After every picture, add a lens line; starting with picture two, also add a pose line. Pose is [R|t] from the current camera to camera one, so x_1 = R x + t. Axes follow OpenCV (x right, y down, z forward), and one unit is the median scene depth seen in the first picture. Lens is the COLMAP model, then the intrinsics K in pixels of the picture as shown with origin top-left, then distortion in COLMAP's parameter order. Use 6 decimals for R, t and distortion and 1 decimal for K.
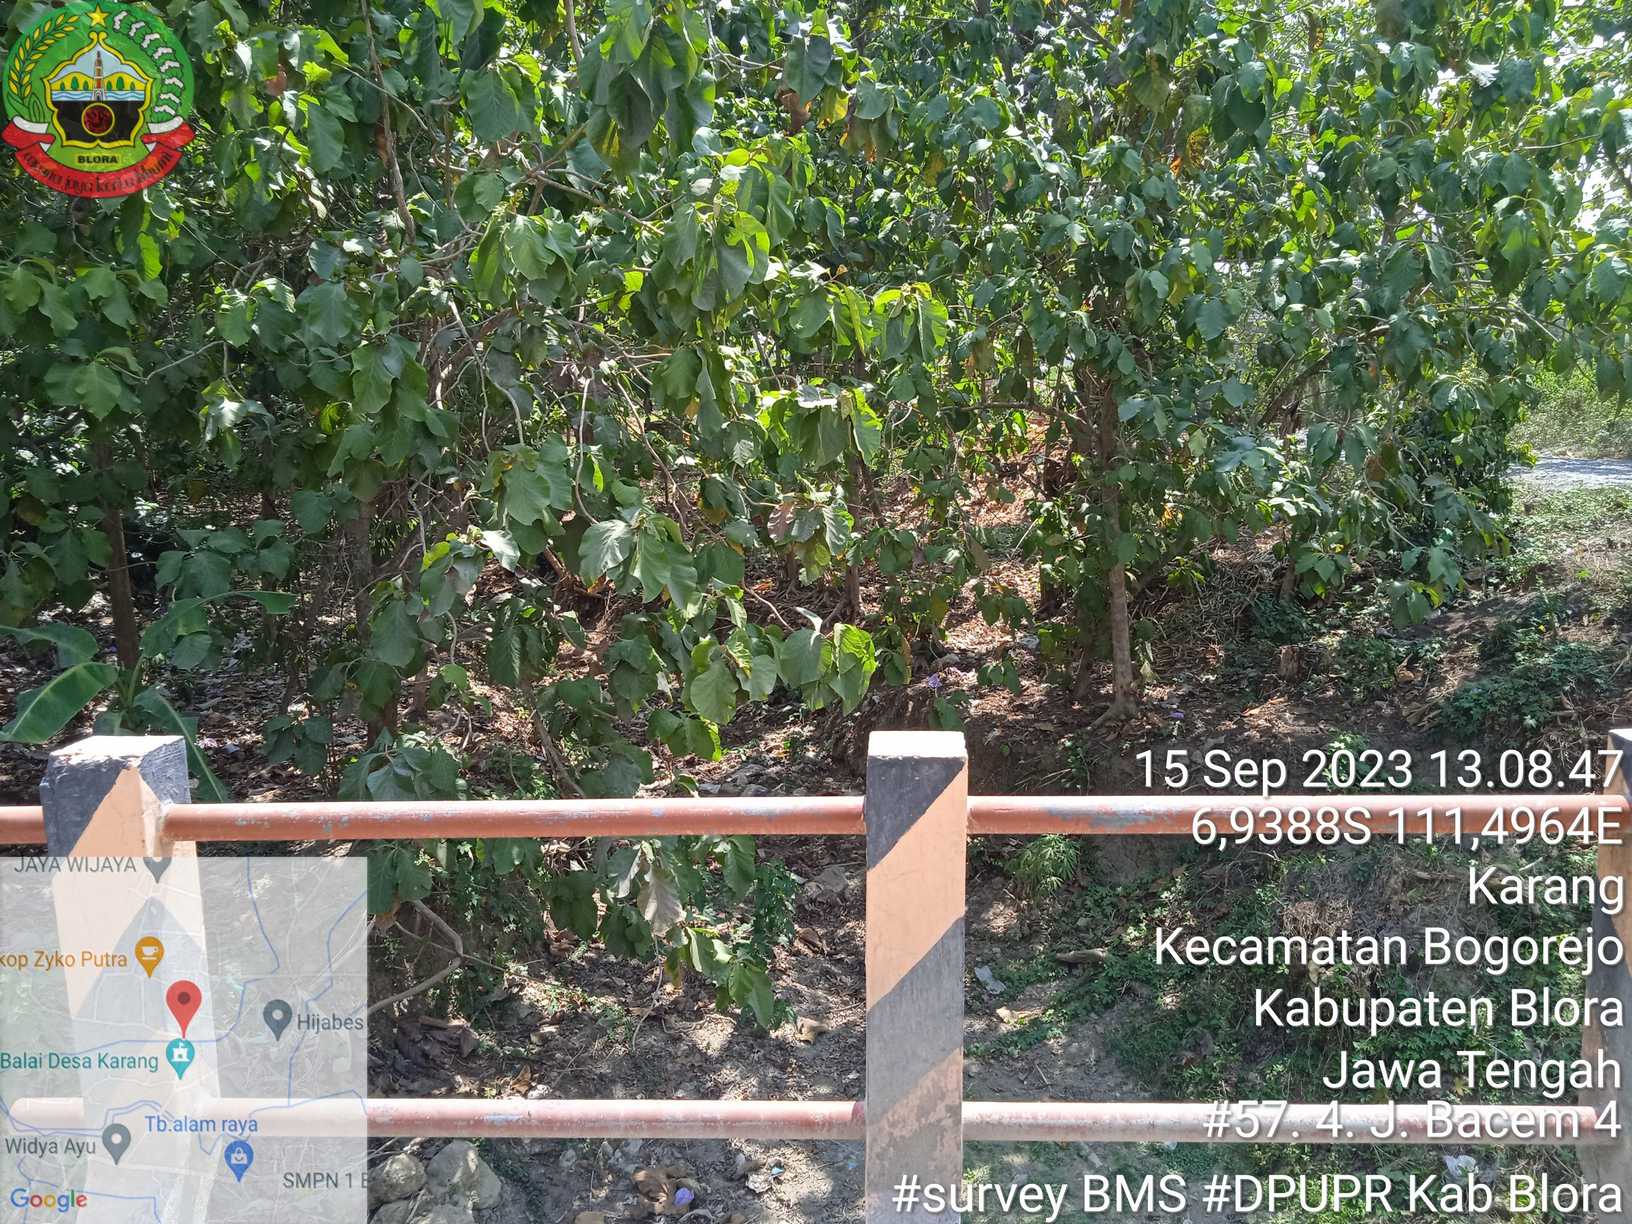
lens RADIAL K [[1343.1, 0, 819.2], [0, 1343.1, 619.3], [0, 0, 1]] dist [0.052176, -0.055213]
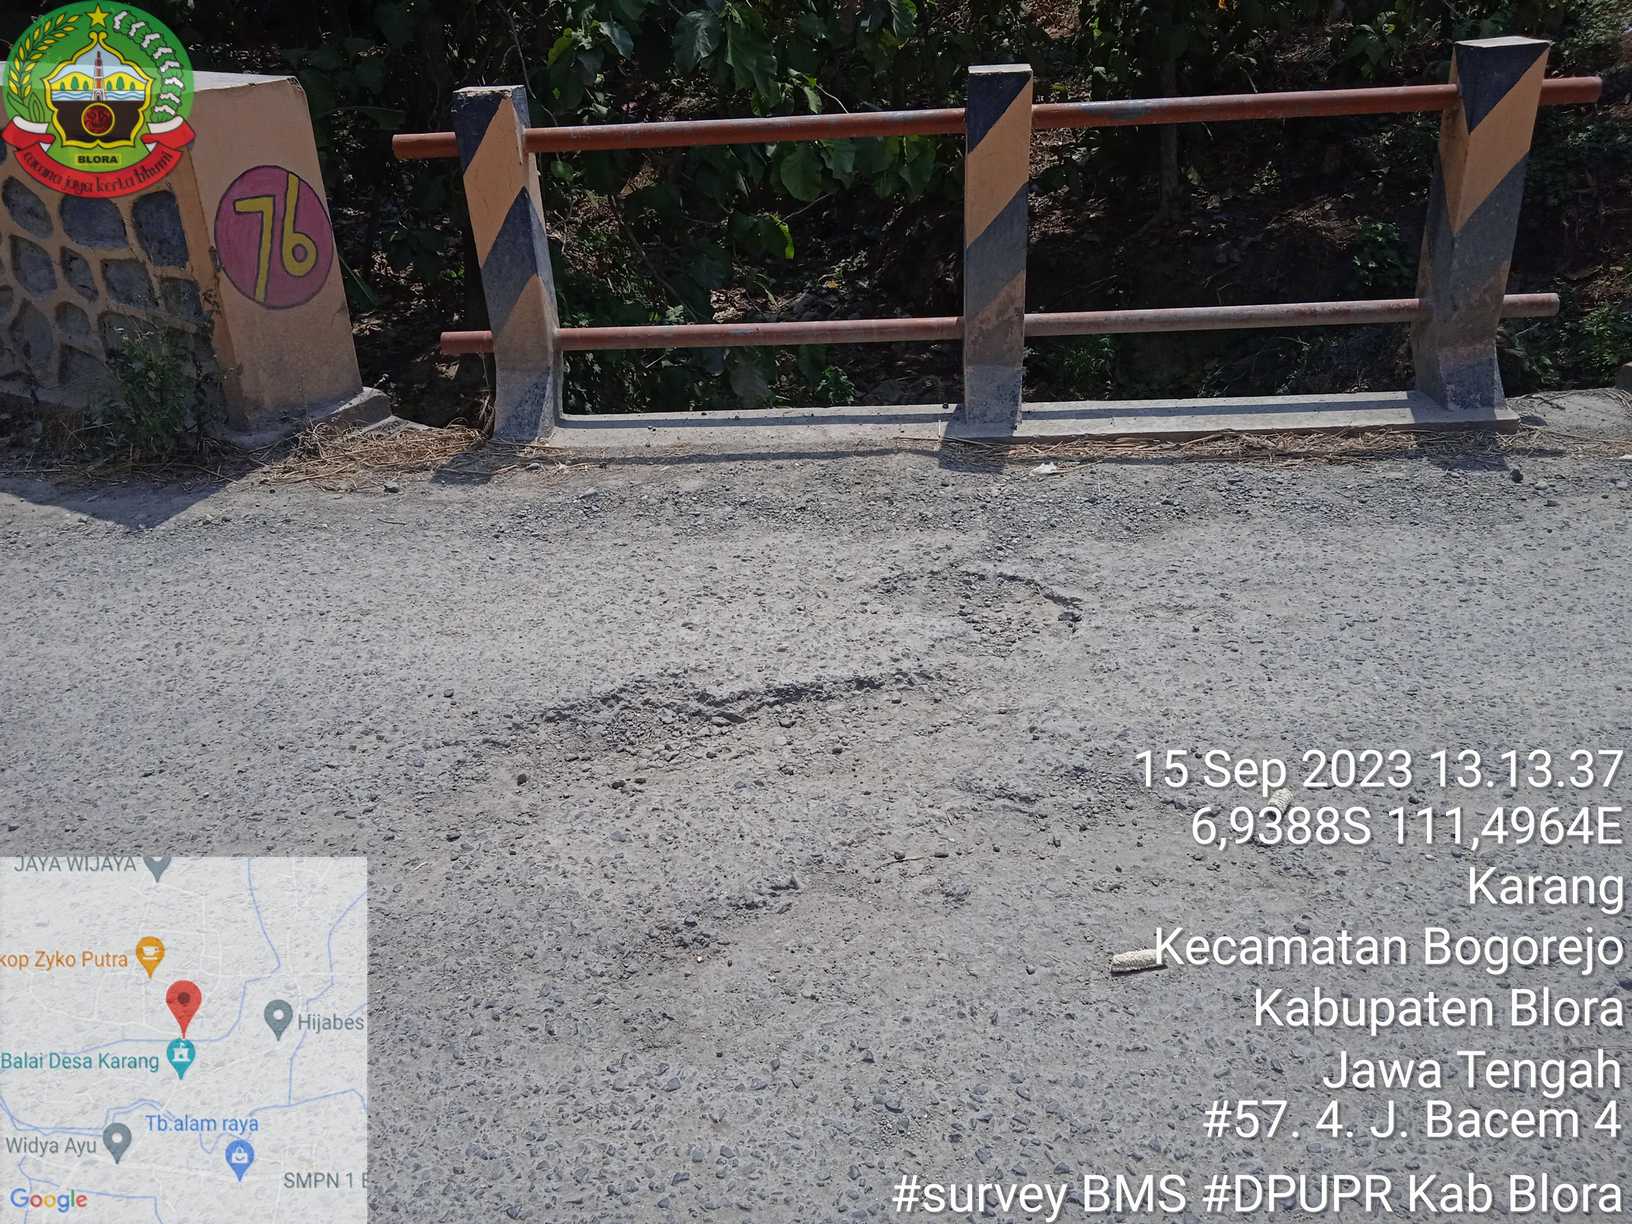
lens RADIAL K [[1343.1, 0, 819.2], [0, 1343.1, 619.3], [0, 0, 1]] dist [0.052176, -0.055213]
pose [[0.999145, -0.009246, -0.040300, -0.079515], [0.021368, 0.949896, 0.311836, 0.203868], [0.035397, -0.312430, 0.949281, -0.692958]]
